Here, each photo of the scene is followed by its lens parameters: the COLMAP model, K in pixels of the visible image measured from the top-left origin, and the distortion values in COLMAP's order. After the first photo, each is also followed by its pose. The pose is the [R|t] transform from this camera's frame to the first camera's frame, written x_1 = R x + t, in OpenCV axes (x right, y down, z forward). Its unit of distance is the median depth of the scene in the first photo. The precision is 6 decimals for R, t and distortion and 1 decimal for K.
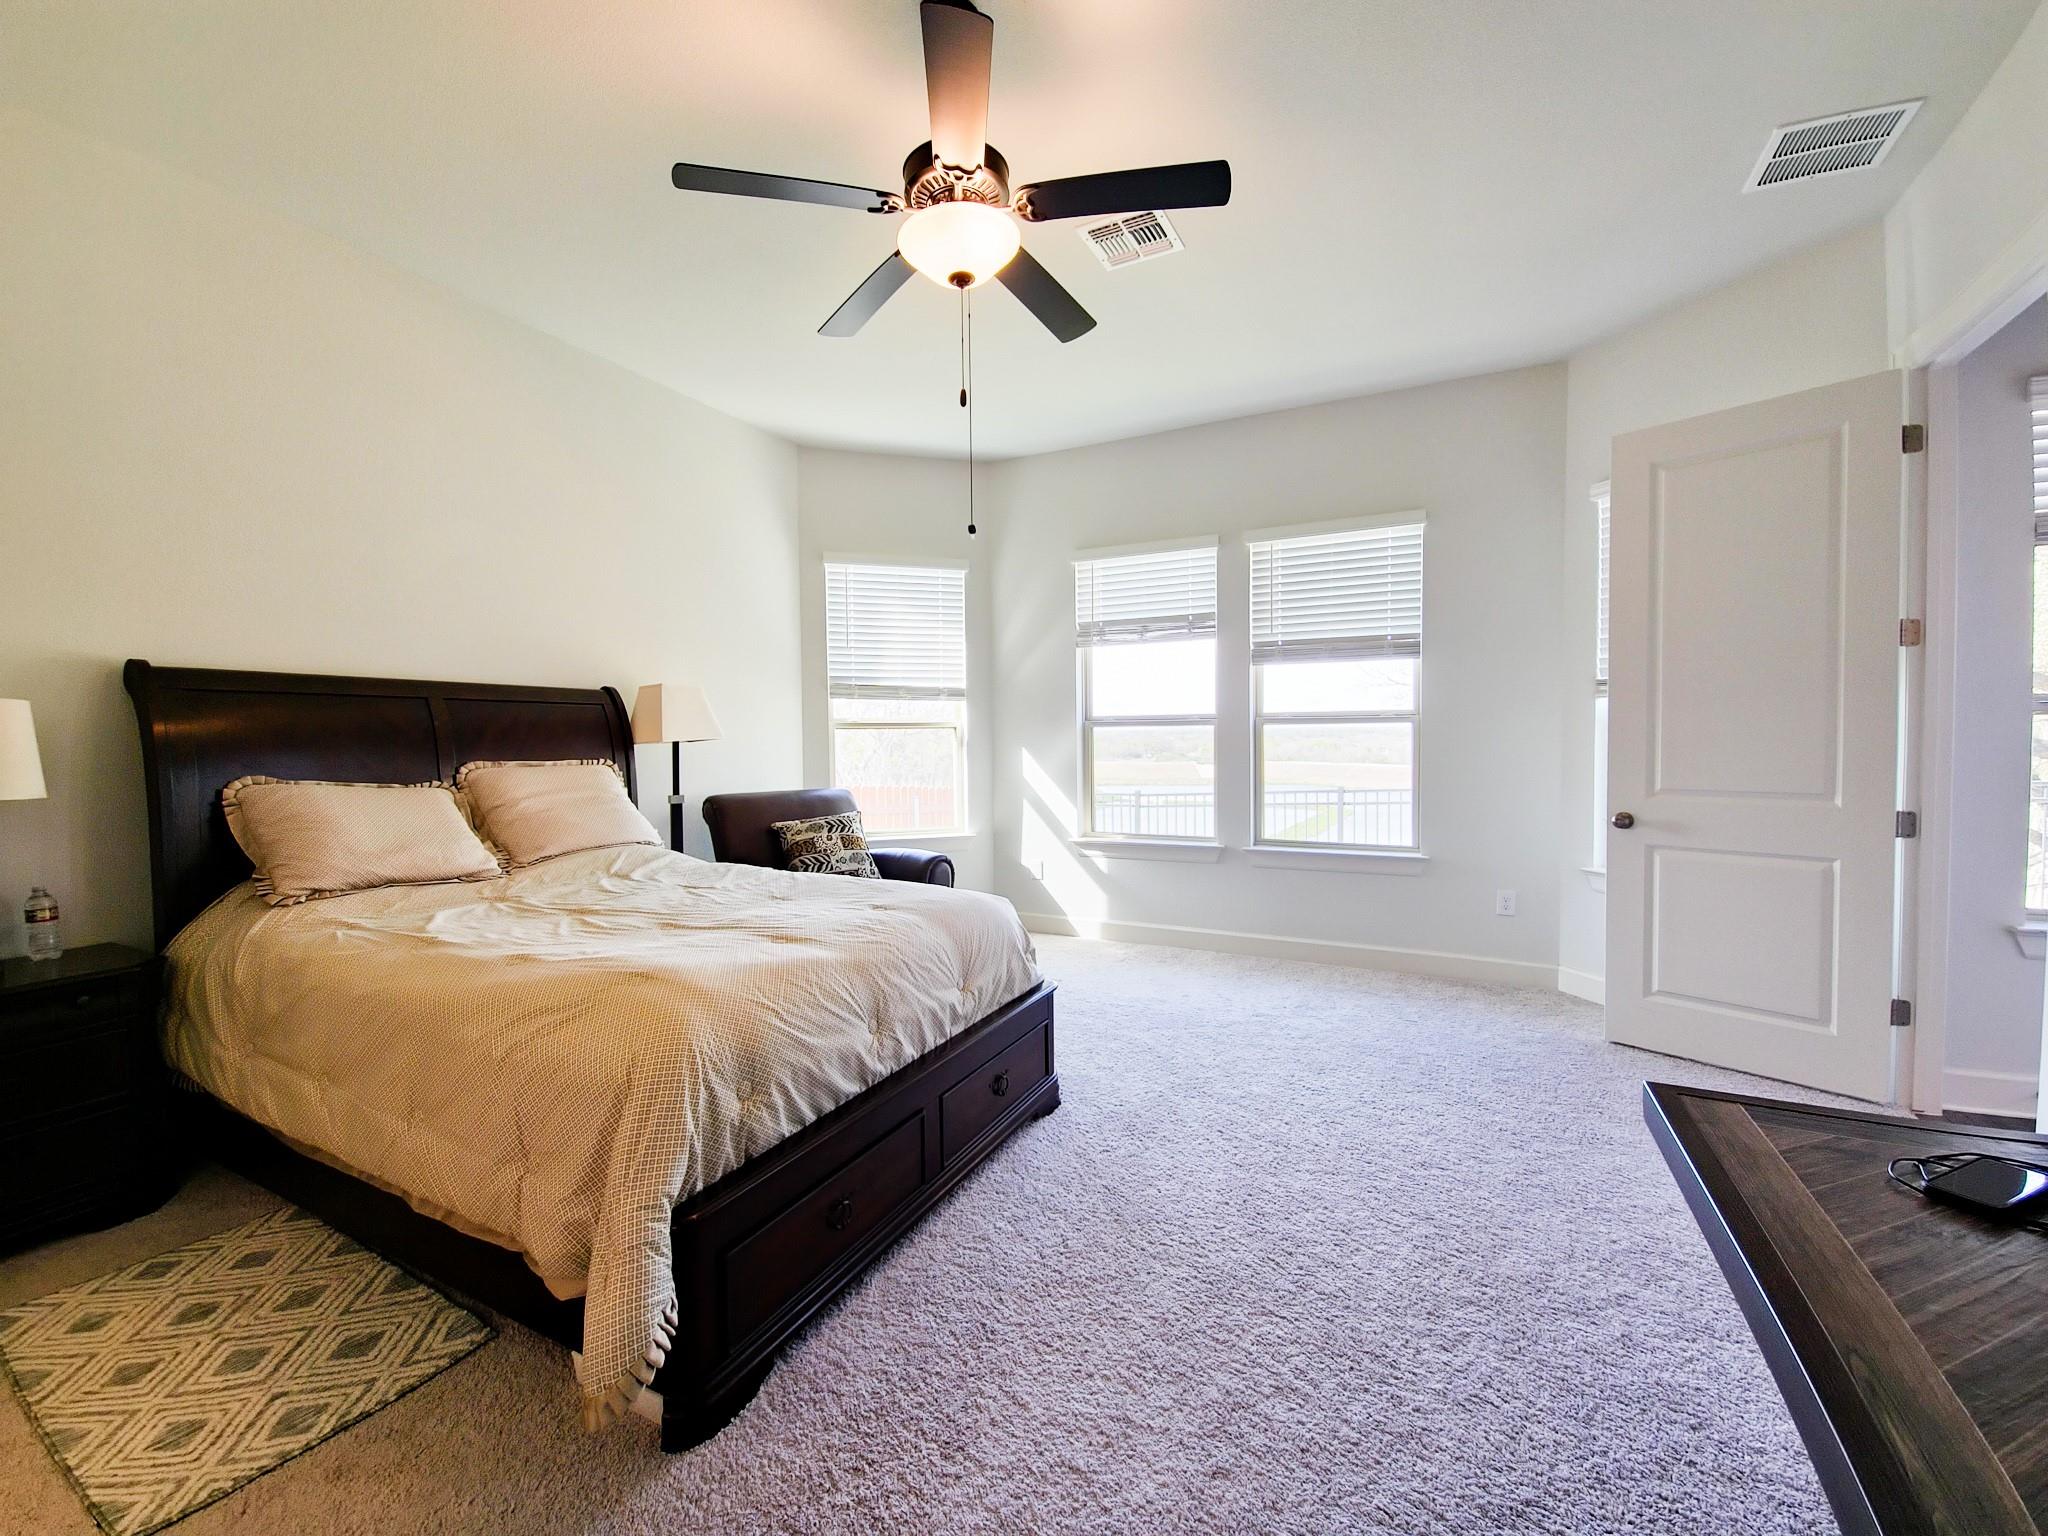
lens RADIAL K [[840.3, 0, 1022.1], [0, 840.3, 764.1], [0, 0, 1]] dist [0.006084, -0.004870]
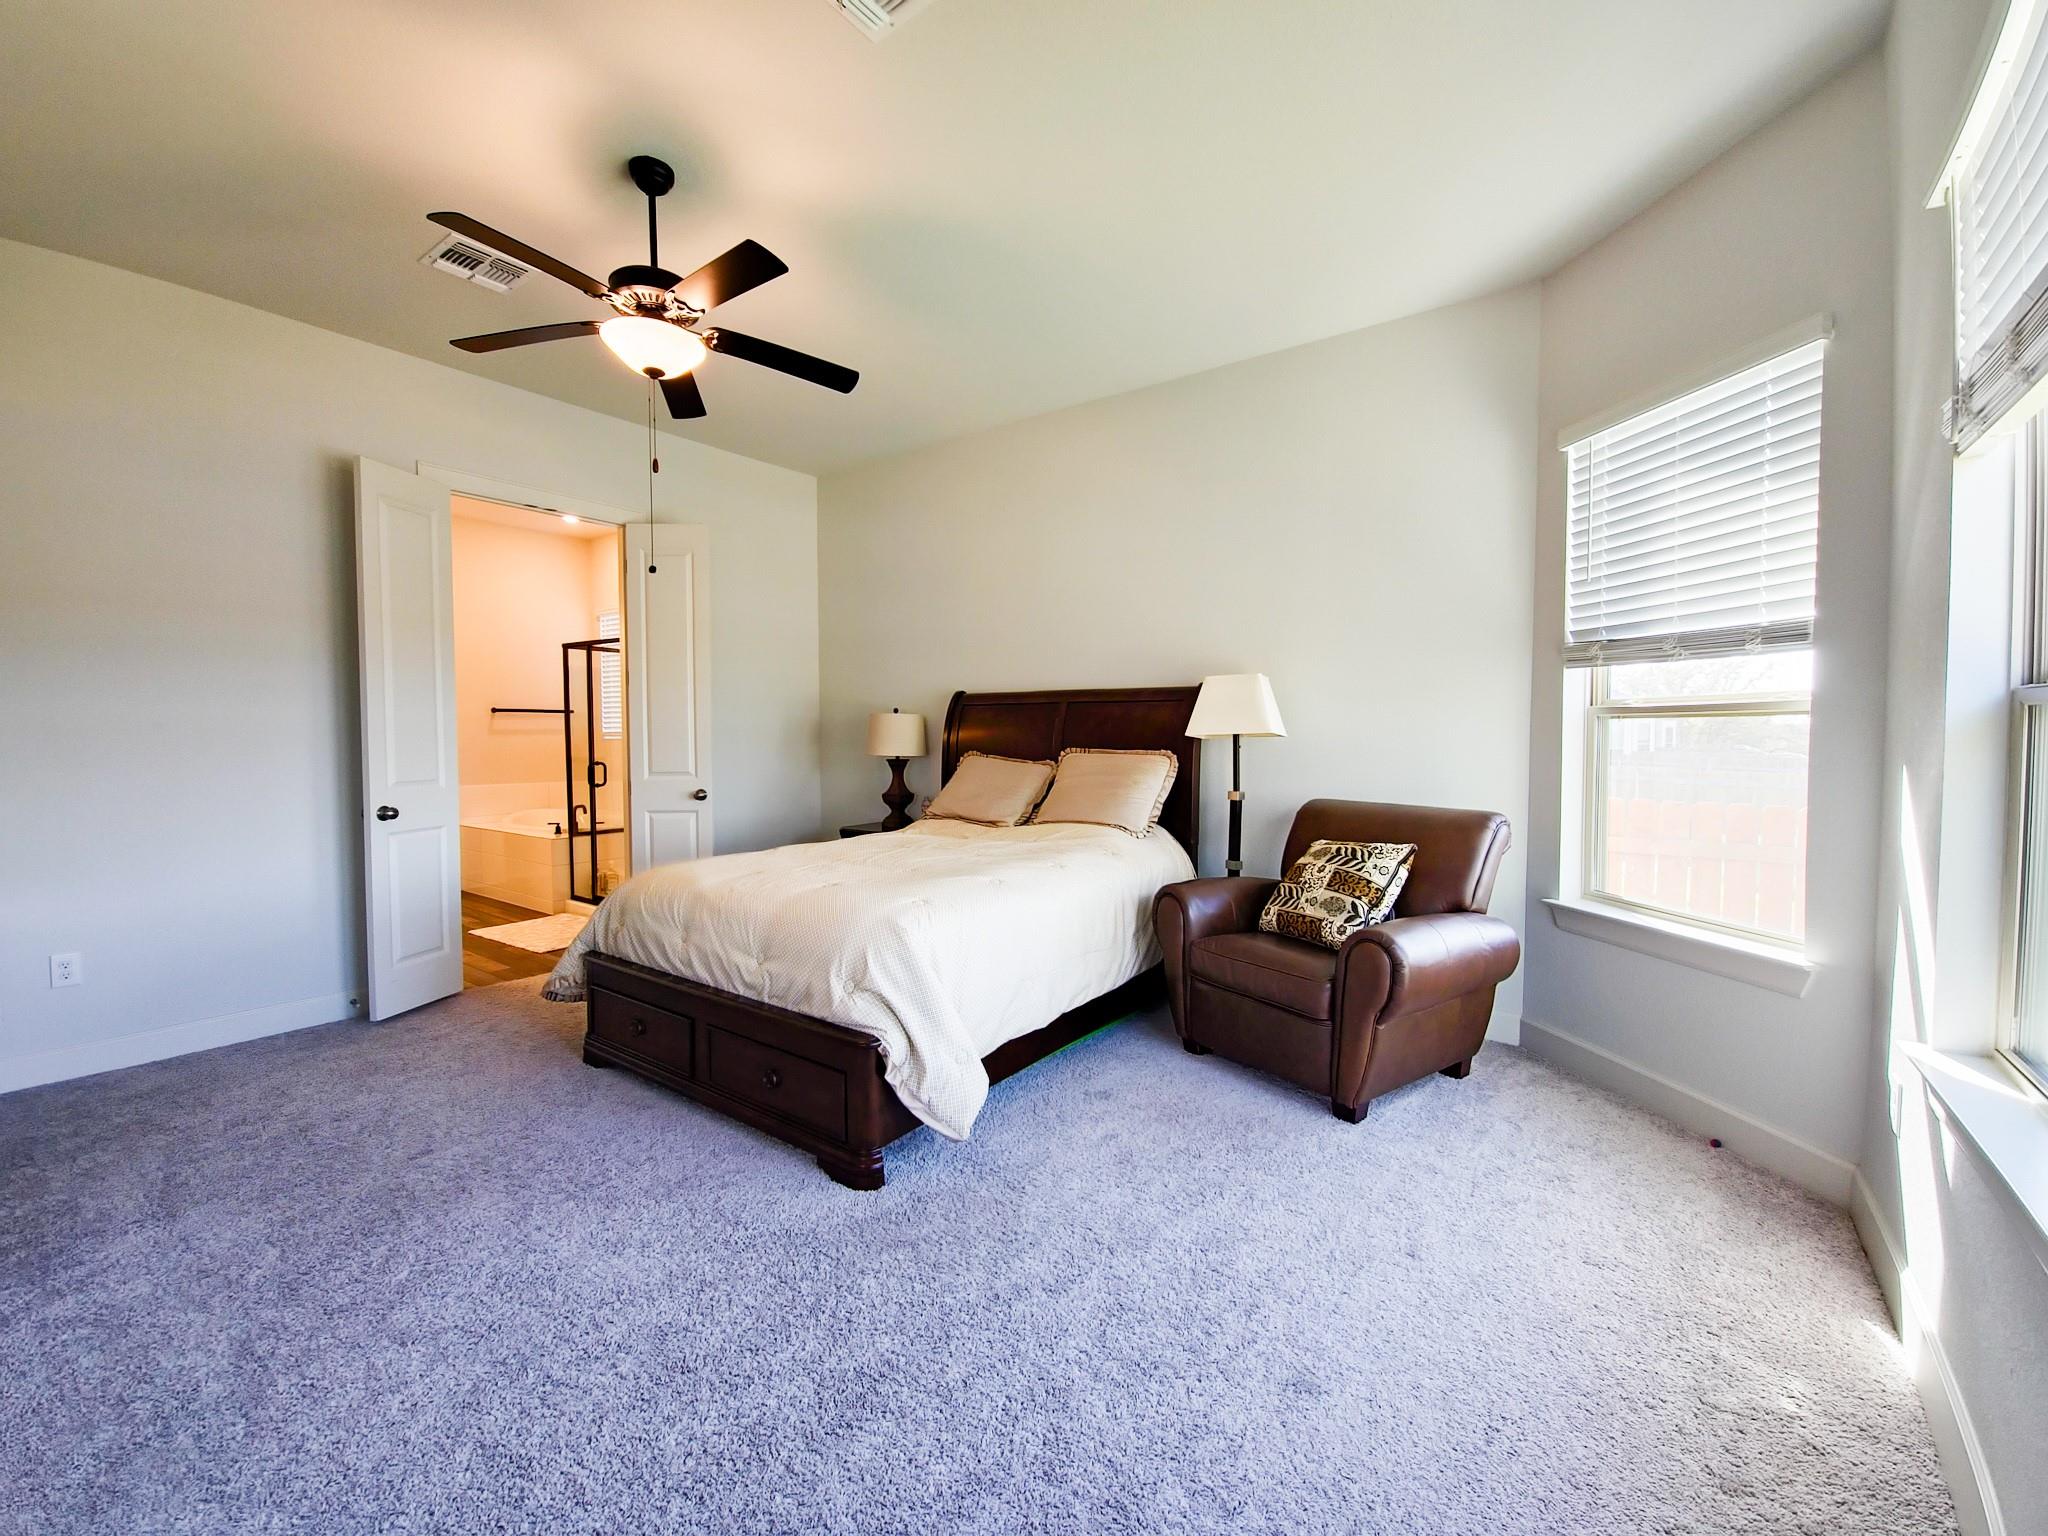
lens RADIAL K [[840.3, 0, 1022.1], [0, 840.3, 764.1], [0, 0, 1]] dist [0.006084, -0.004870]
pose [[-0.171374, 0.048106, -0.984031, 0.447592], [-0.031171, 0.998042, 0.054219, -0.030091], [0.984713, 0.039965, -0.169539, 0.724854]]
